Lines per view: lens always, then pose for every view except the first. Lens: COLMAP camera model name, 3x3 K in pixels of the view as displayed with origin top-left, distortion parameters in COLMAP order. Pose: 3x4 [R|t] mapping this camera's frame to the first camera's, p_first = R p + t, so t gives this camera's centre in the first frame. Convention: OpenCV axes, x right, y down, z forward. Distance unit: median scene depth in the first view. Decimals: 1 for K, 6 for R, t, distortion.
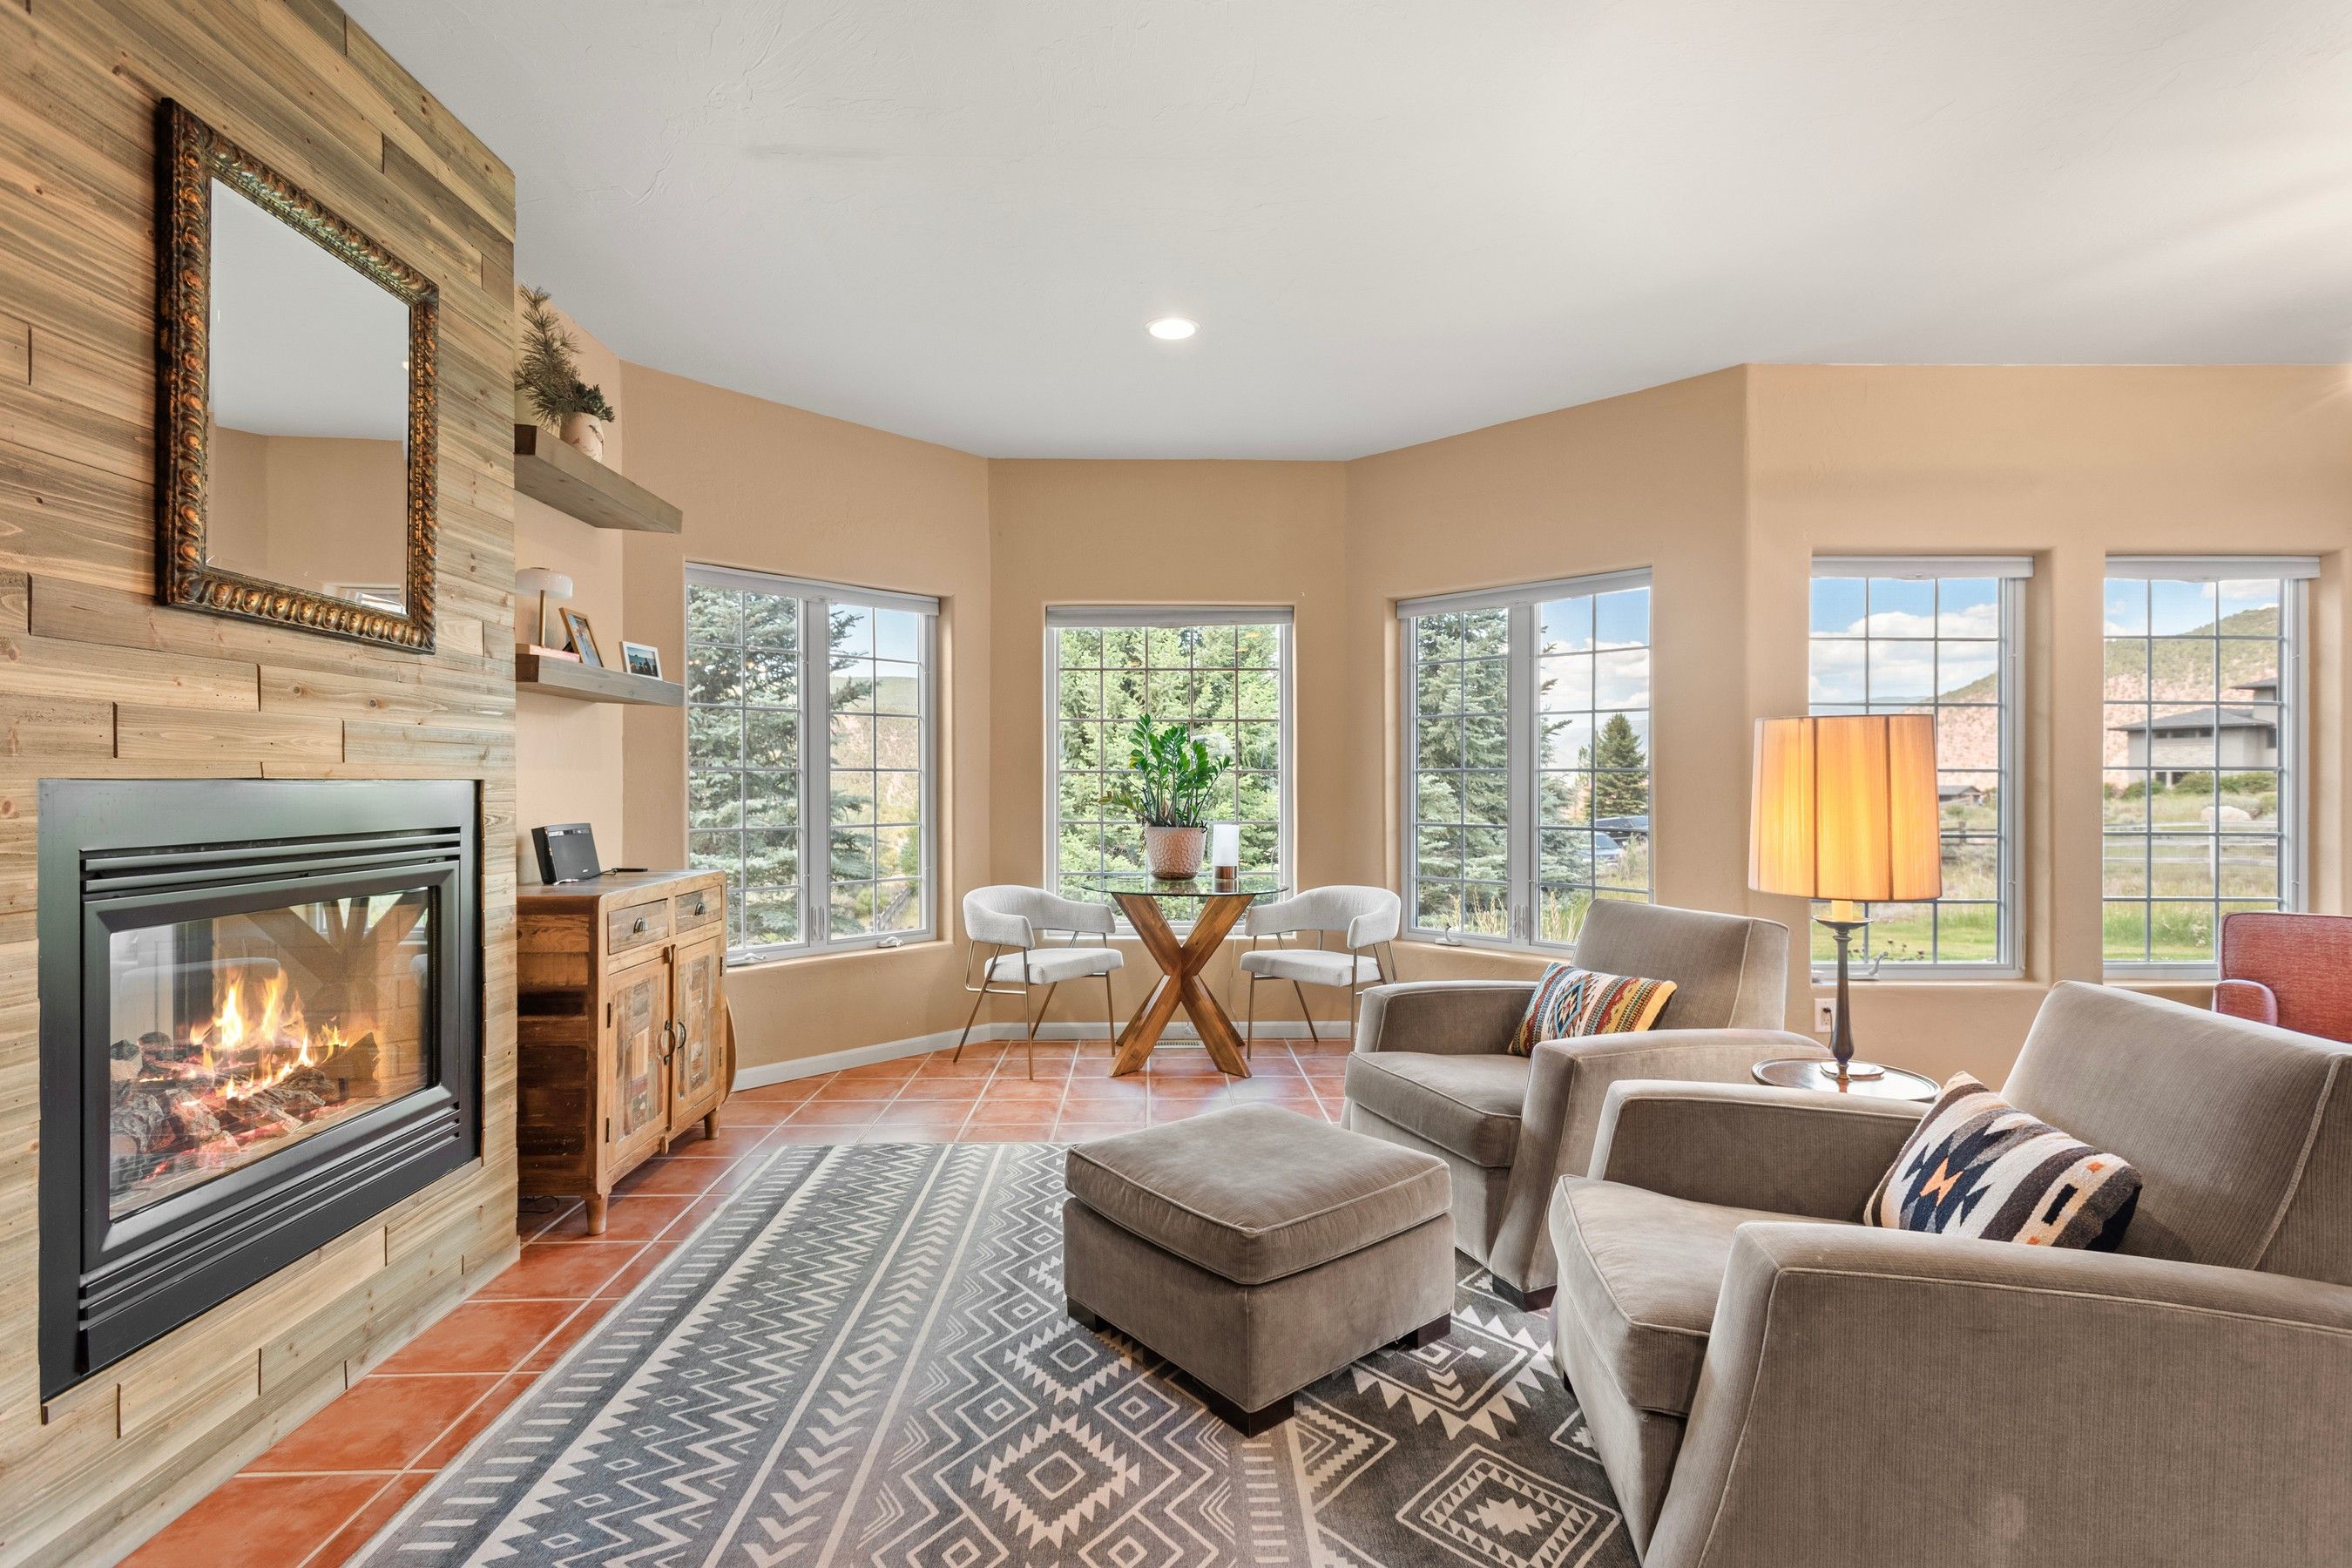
lens RADIAL K [[1109.1, 0, 1177.9], [0, 1109.1, 789.1], [0, 0, 1]] dist [0.006675, -0.000143]
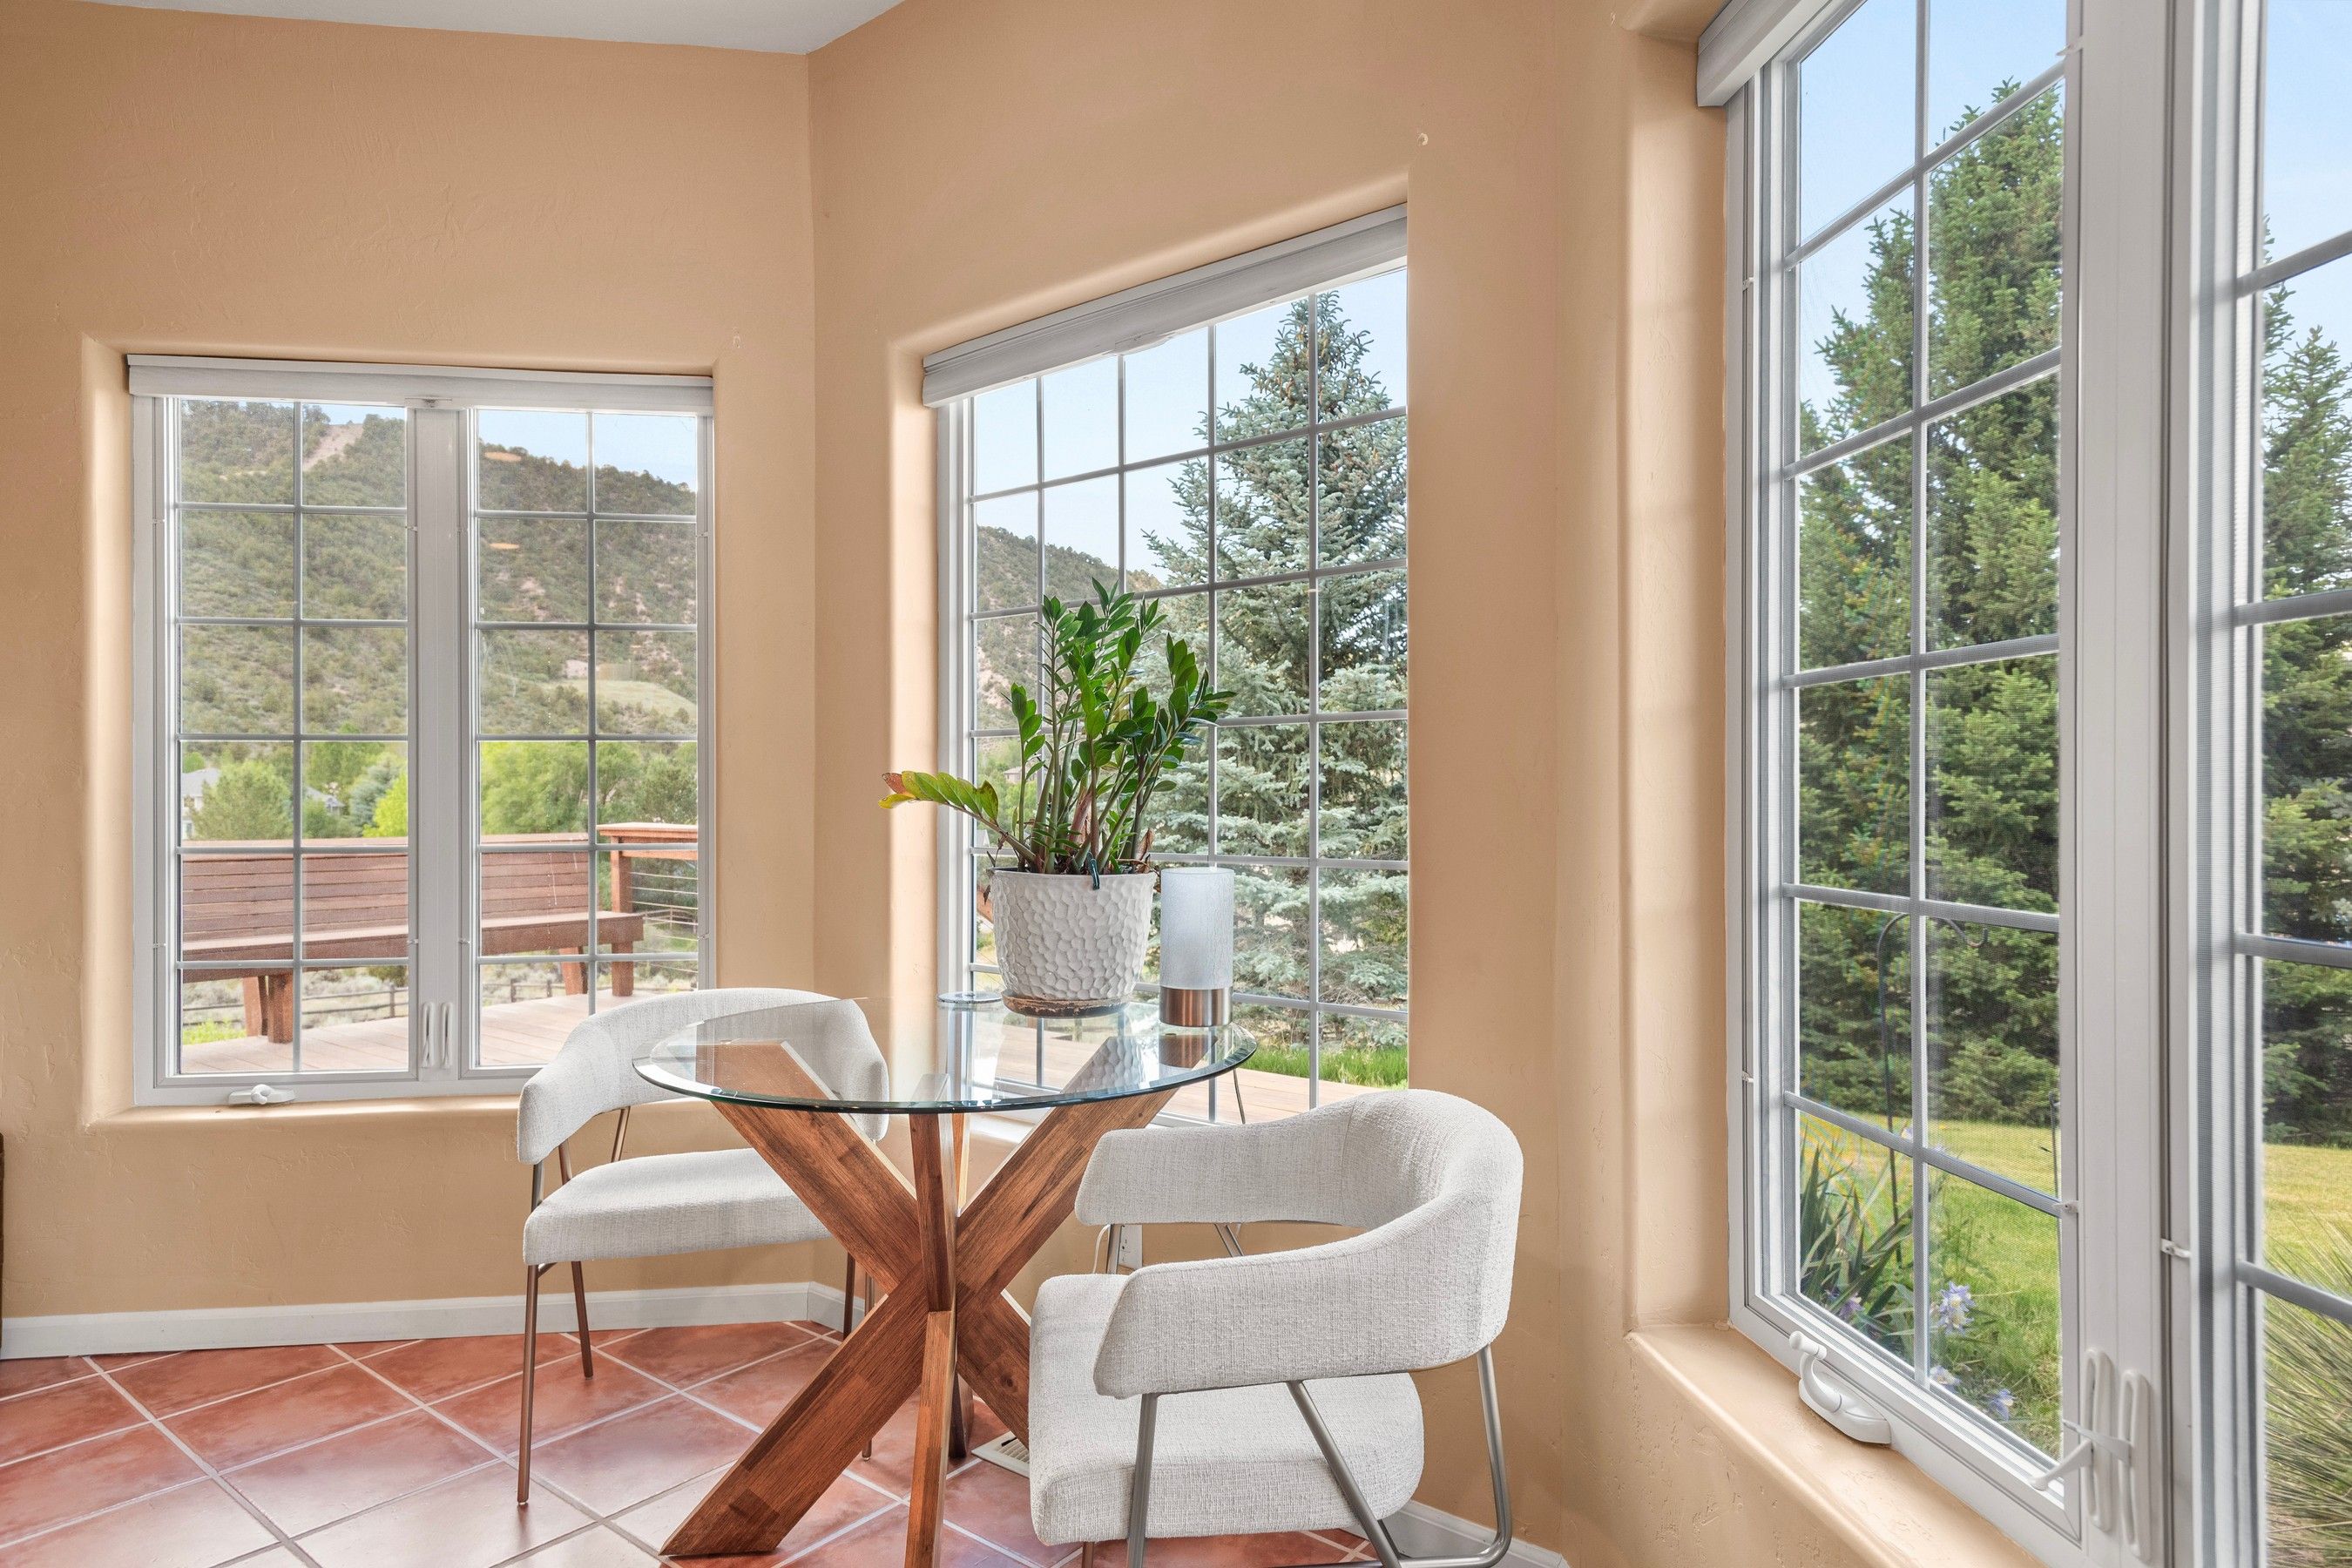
lens RADIAL K [[1337.6, 0, 1176.5], [0, 1337.6, 800.1], [0, 0, 1]] dist [0.028779, -0.000113]
pose [[0.768433, 0.000891, -0.639930, 0.676430], [-0.001599, 0.999999, -0.000528, 0.023563], [0.639928, 0.001429, 0.768433, 1.485242]]
